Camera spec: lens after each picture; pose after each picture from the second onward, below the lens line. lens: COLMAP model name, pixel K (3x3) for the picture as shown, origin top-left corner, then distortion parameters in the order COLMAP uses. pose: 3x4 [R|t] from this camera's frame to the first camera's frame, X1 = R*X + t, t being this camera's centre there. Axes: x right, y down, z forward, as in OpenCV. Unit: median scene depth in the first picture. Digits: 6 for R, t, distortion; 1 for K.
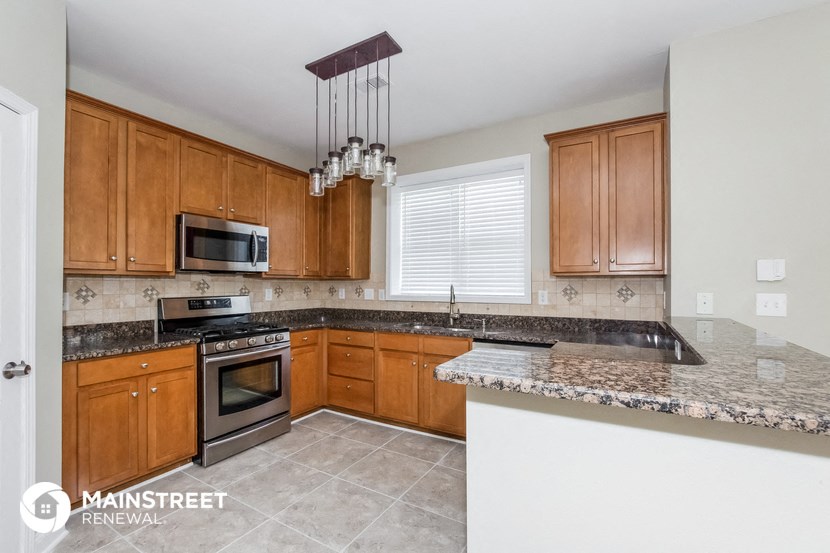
lens RADIAL K [[366.0, 0, 413.2], [0, 366.0, 283.8], [0, 0, 1]] dist [-0.012498, 0.000972]
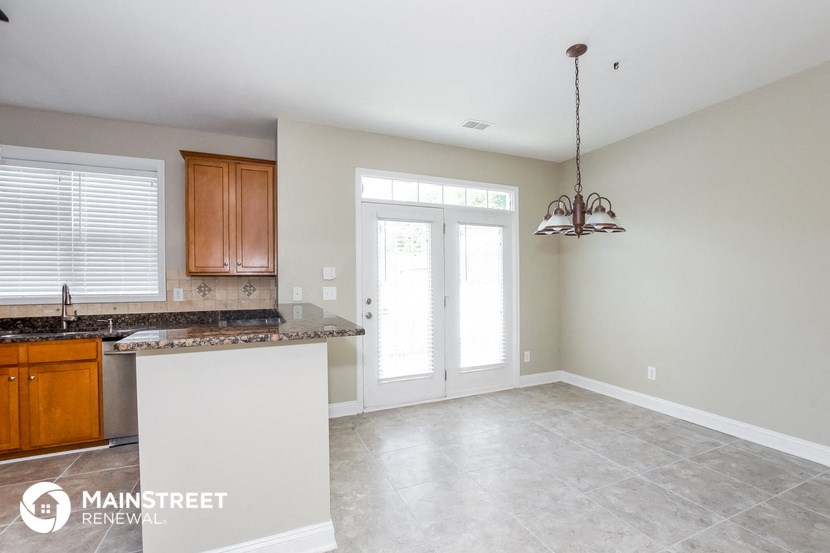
lens RADIAL K [[366.0, 0, 412.7], [0, 366.0, 282.0], [0, 0, 1]] dist [-0.012498, 0.000972]
pose [[0.587569, -0.006611, 0.809147, -0.127907], [0.006073, 0.999974, 0.003760, -0.000629], [-0.809151, 0.002704, 0.587595, -0.236686]]
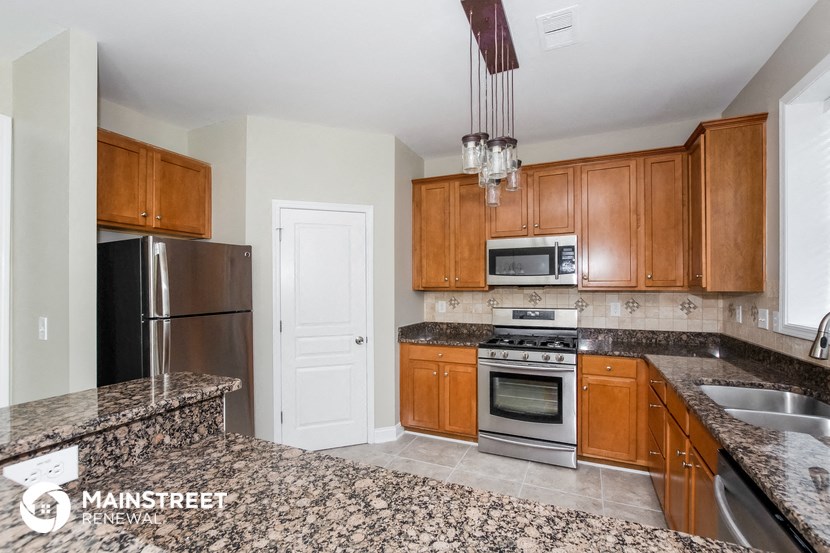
lens RADIAL K [[366.0, 0, 415.4], [0, 366.0, 283.6], [0, 0, 1]] dist [-0.012498, 0.000972]
pose [[0.096233, -0.009898, -0.995310, 0.476116], [0.006187, 0.999937, -0.009346, -0.029297], [0.995340, -0.005258, 0.096288, 0.534907]]
